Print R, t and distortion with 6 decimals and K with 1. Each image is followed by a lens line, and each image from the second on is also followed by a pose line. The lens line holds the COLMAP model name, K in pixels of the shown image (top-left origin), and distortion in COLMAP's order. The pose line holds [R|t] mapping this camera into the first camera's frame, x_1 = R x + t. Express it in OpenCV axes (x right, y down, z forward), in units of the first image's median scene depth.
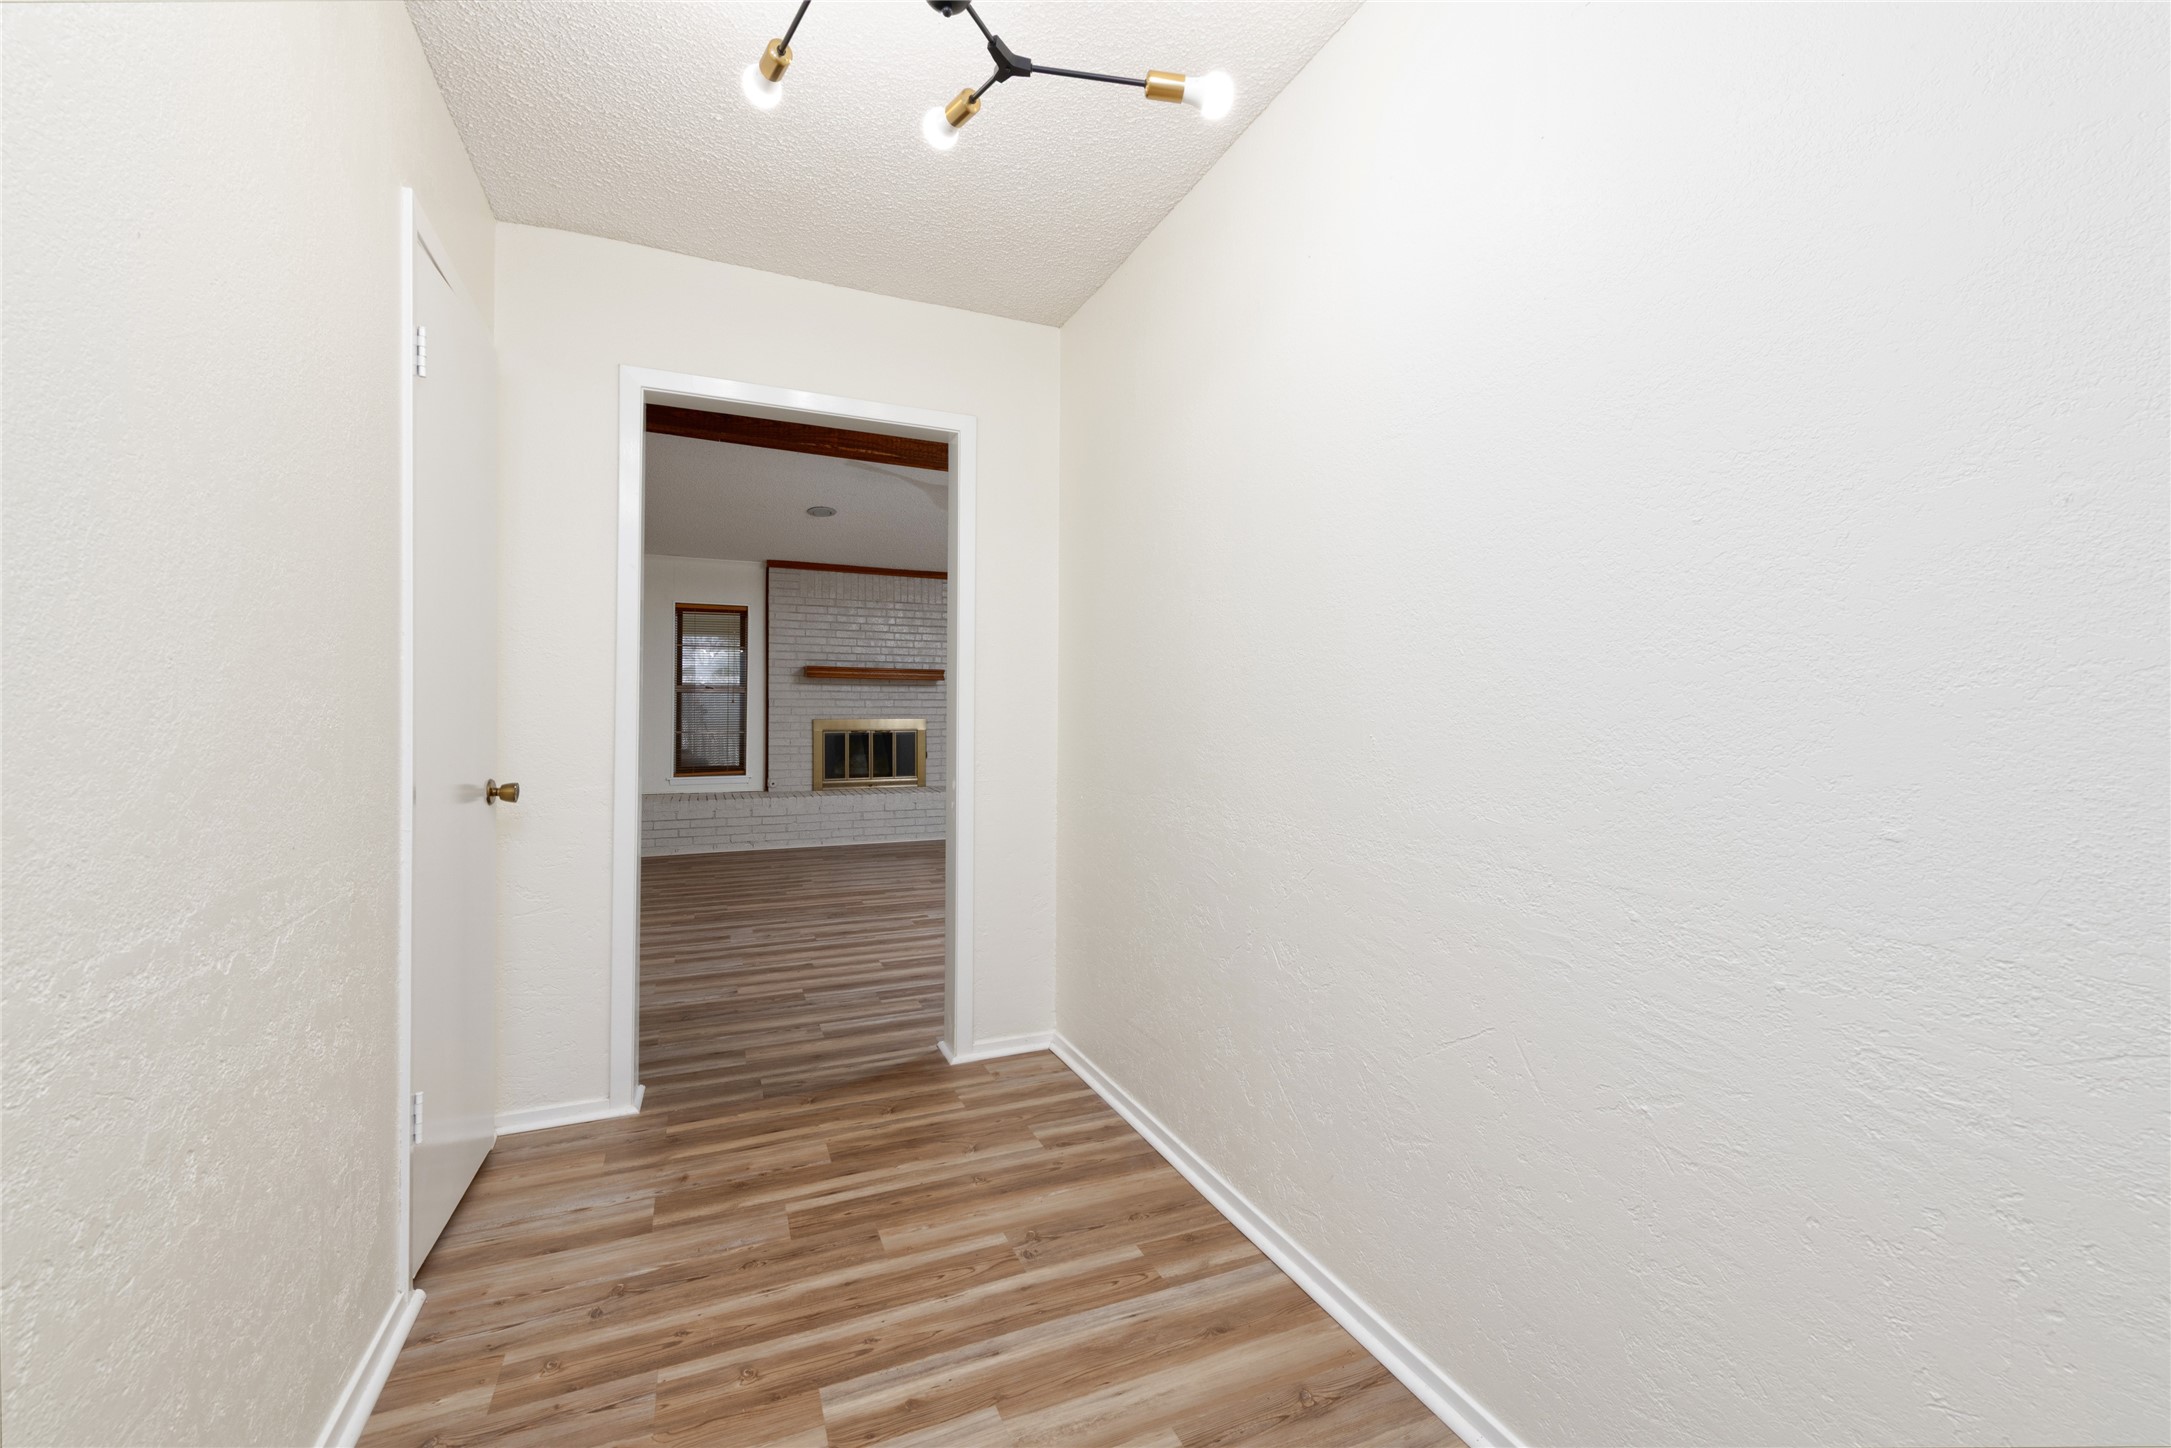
lens RADIAL K [[890.0, 0, 1090.0], [0, 890.0, 708.6], [0, 0, 1]] dist [0.013179, -0.000960]
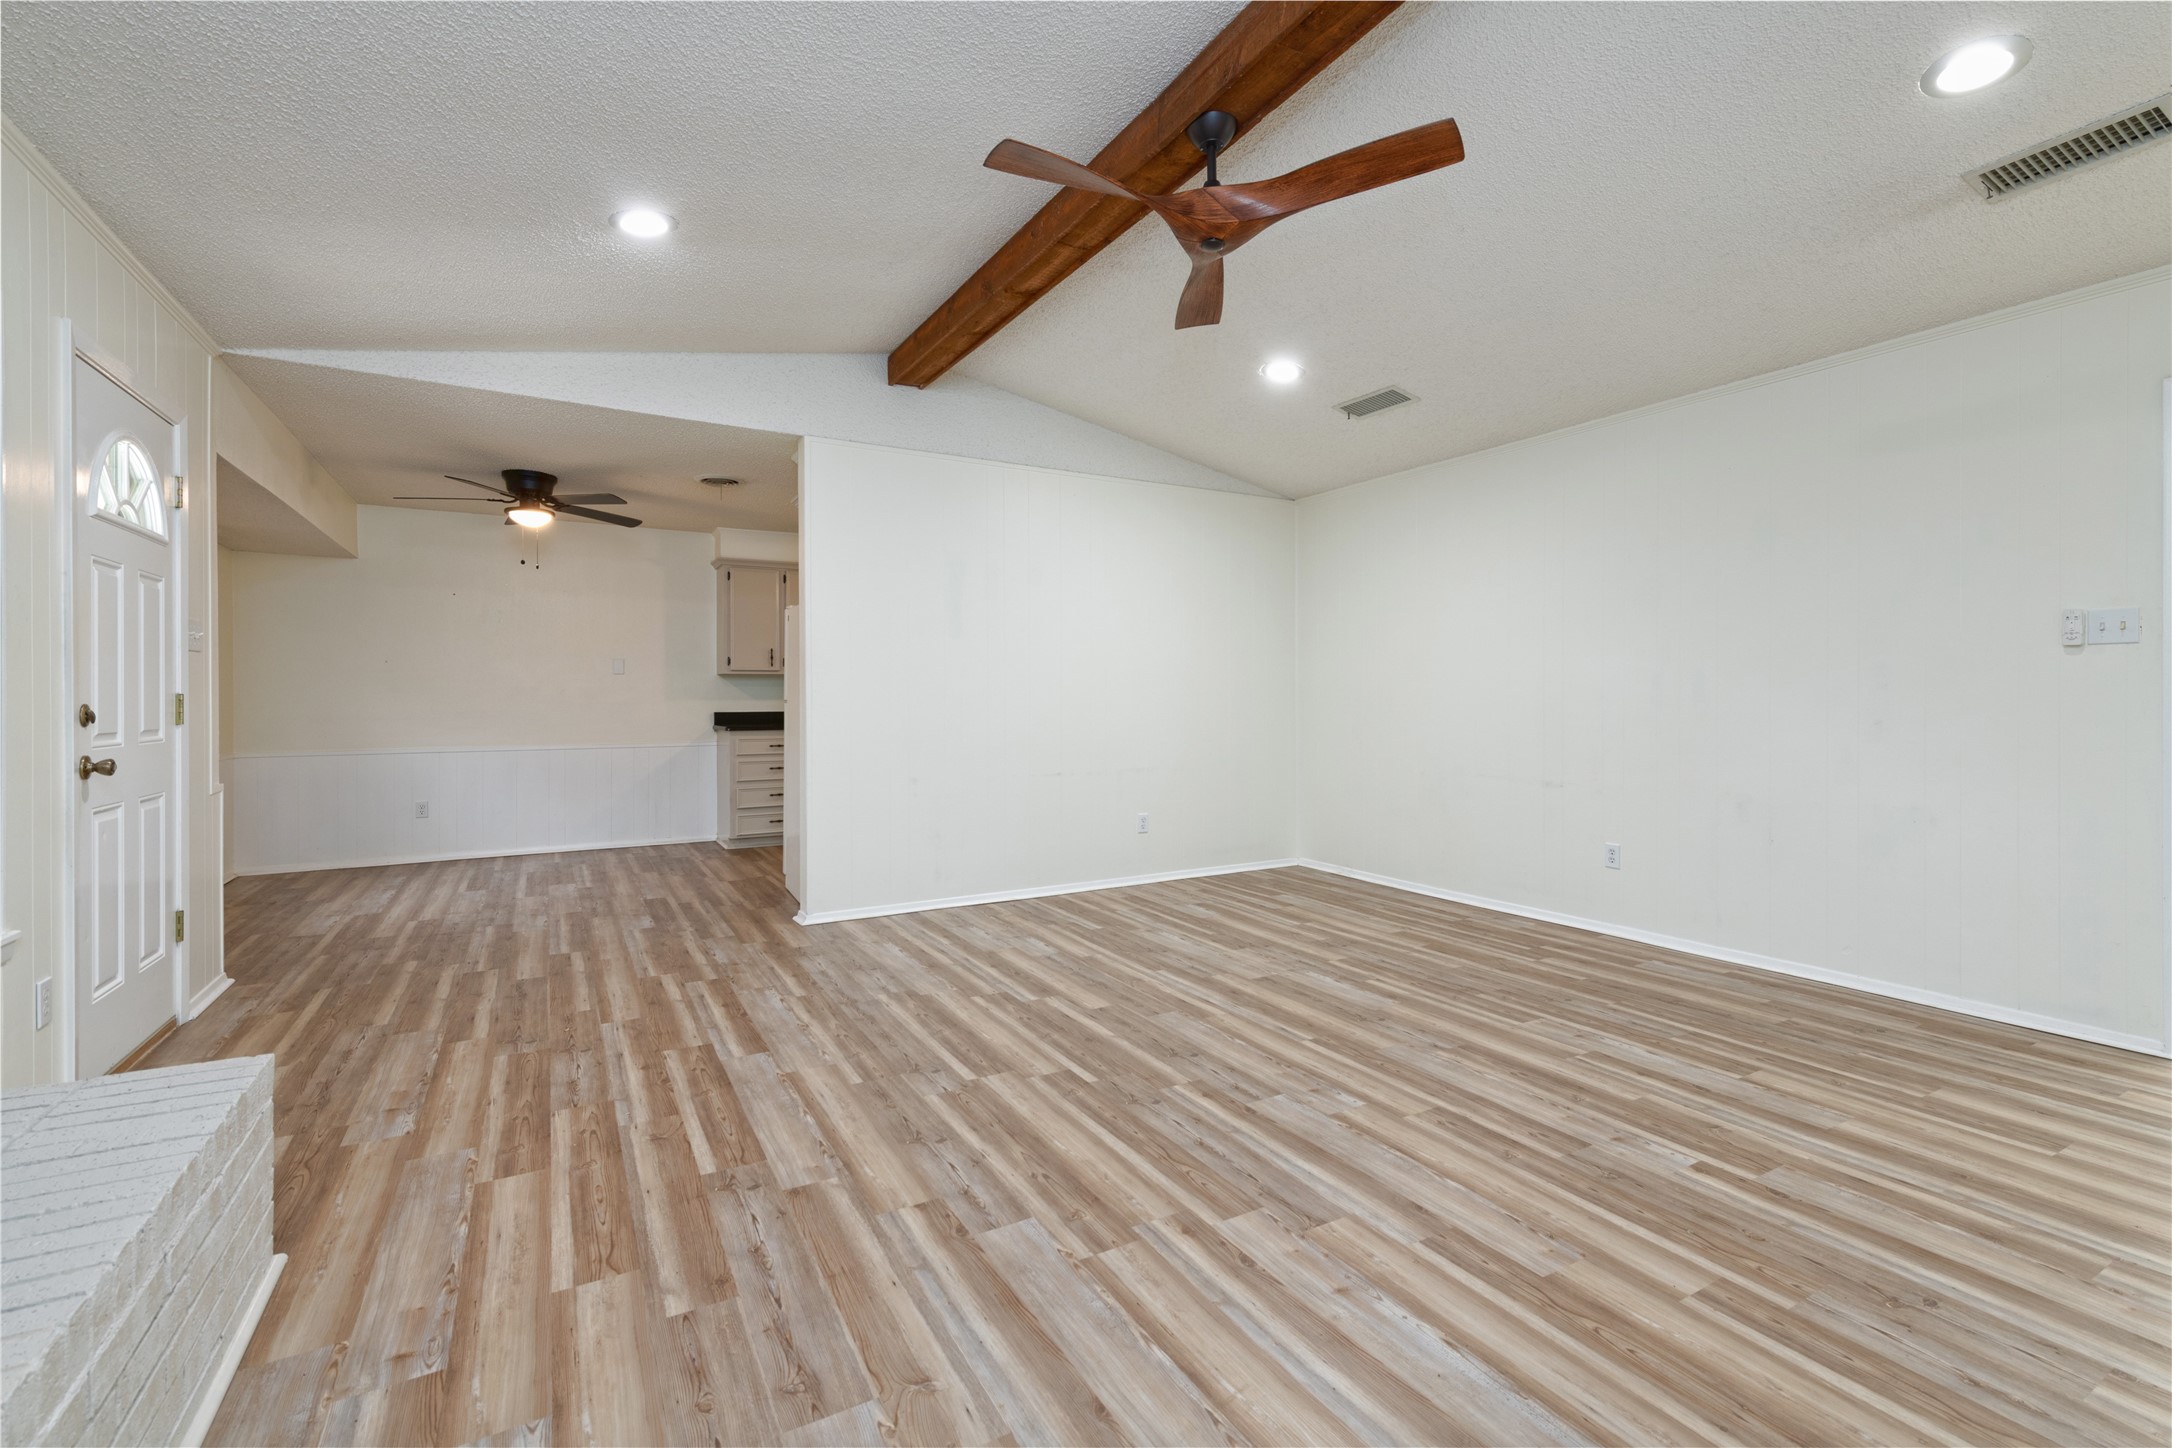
lens RADIAL K [[949.4, 0, 1095.9], [0, 949.4, 701.5], [0, 0, 1]] dist [0.019089, -0.006002]
pose [[-0.116363, -0.007848, 0.993176, -0.386823], [-0.003648, 0.999965, 0.007474, 0.004131], [-0.993200, -0.002753, -0.116387, 0.851137]]
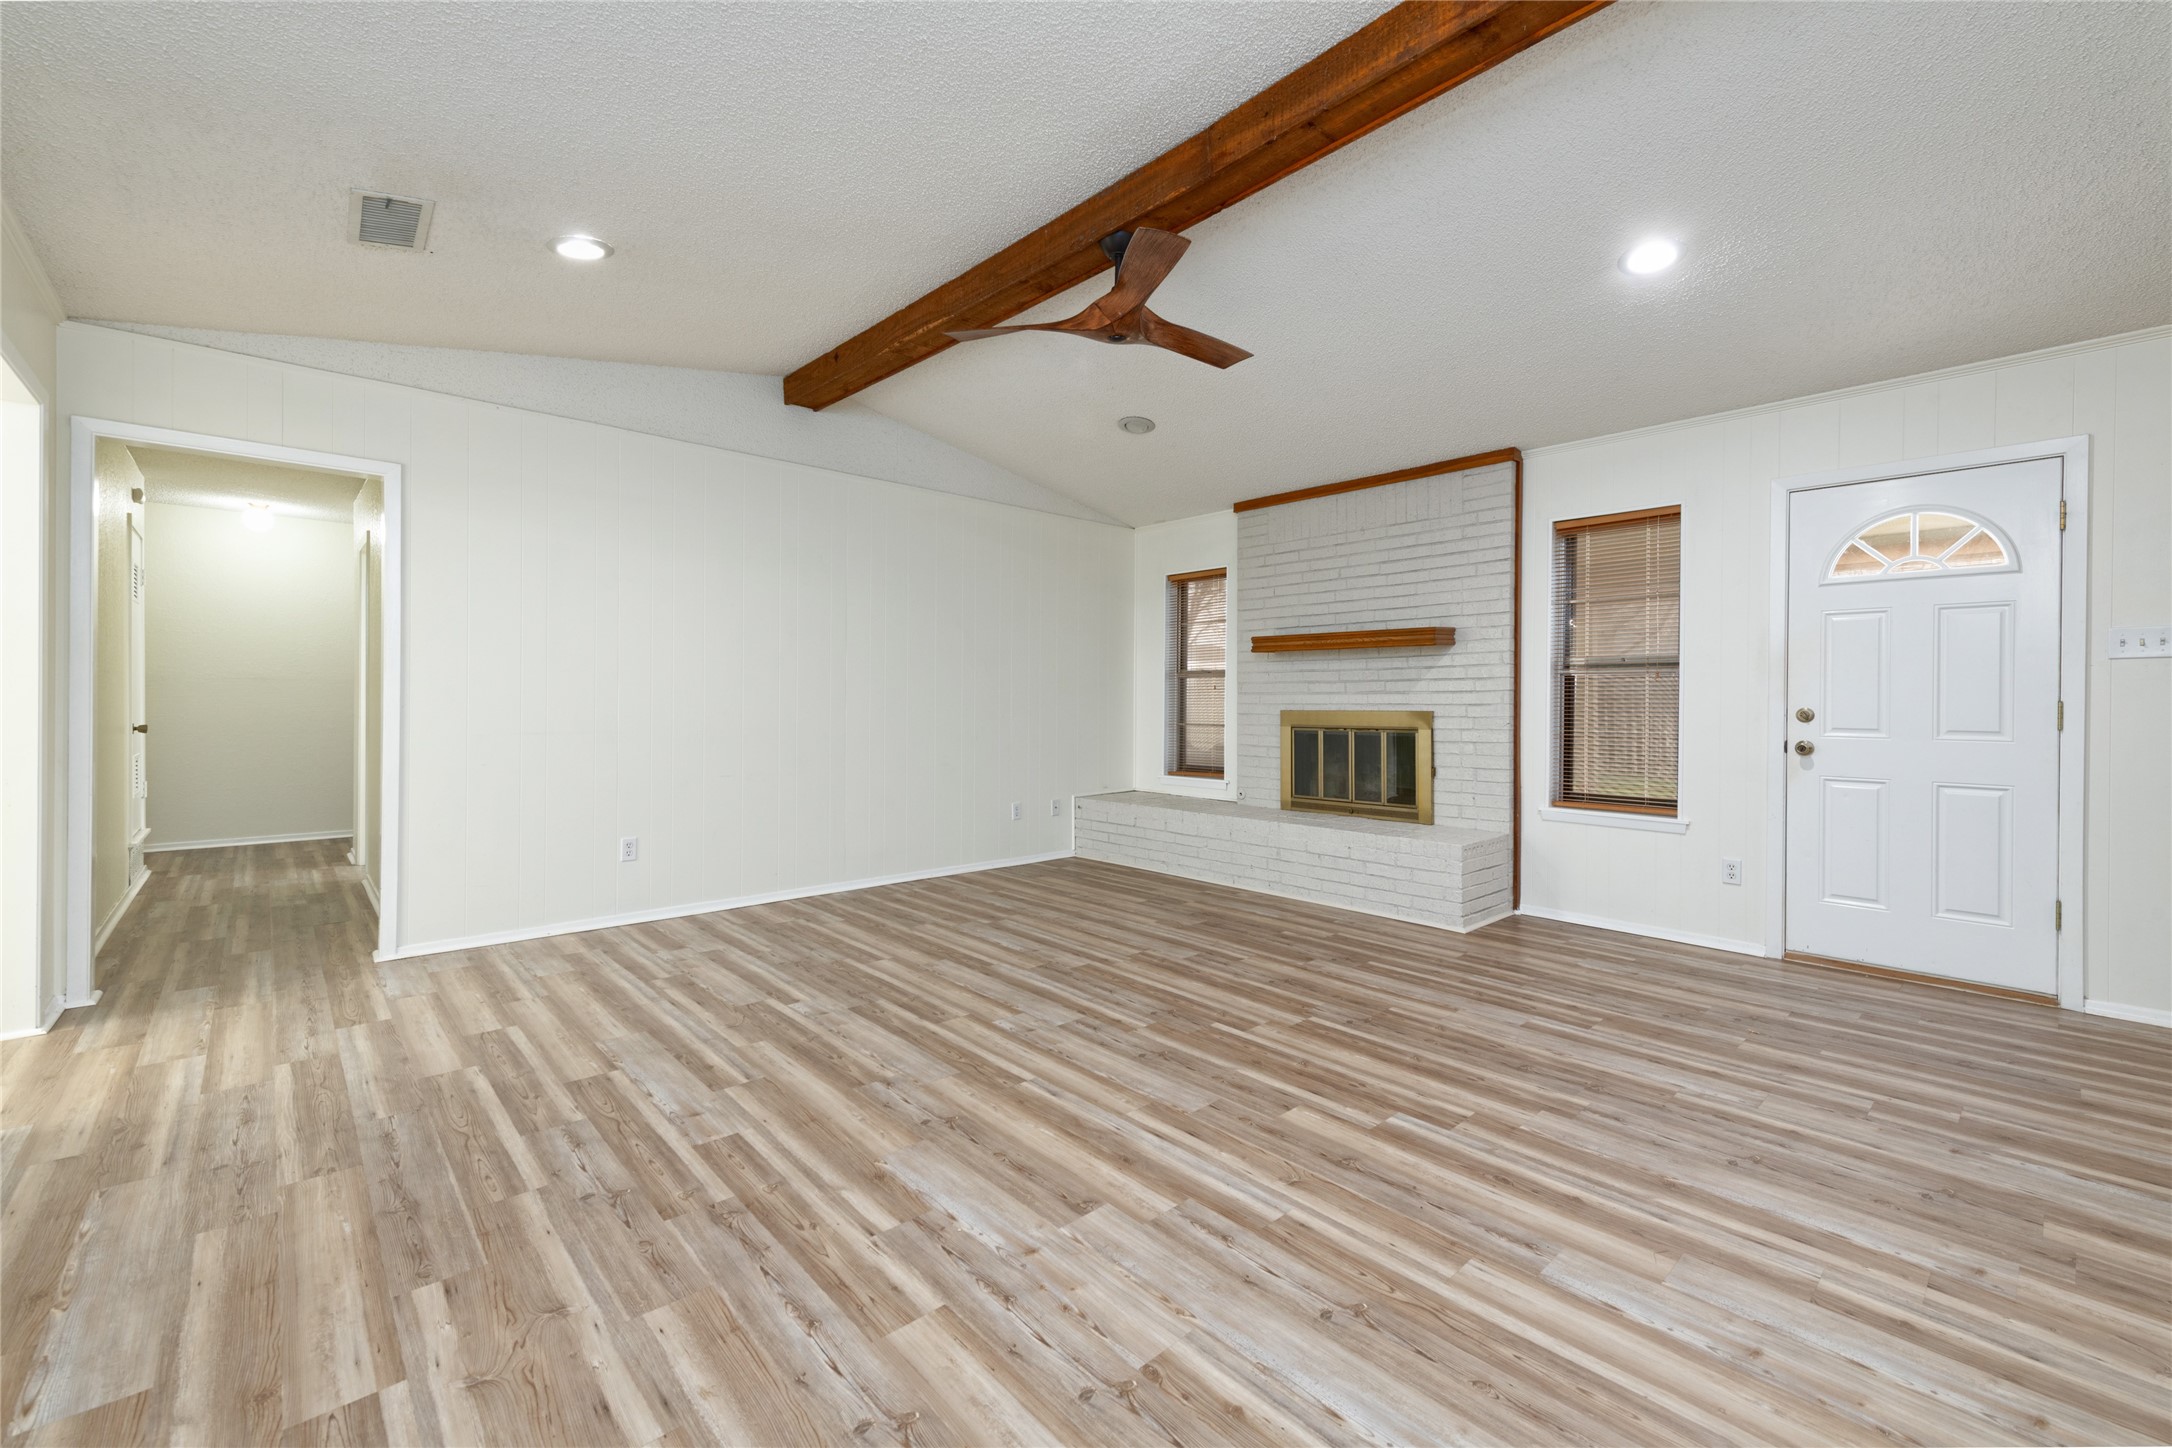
lens RADIAL K [[890.4, 0, 1090.5], [0, 890.4, 708.6], [0, 0, 1]] dist [0.013179, -0.000960]
pose [[0.328444, 0.005502, -0.944507, 0.324592], [-0.001113, 0.999985, 0.005438, 0.006933], [0.944523, -0.000735, 0.328445, 0.627469]]
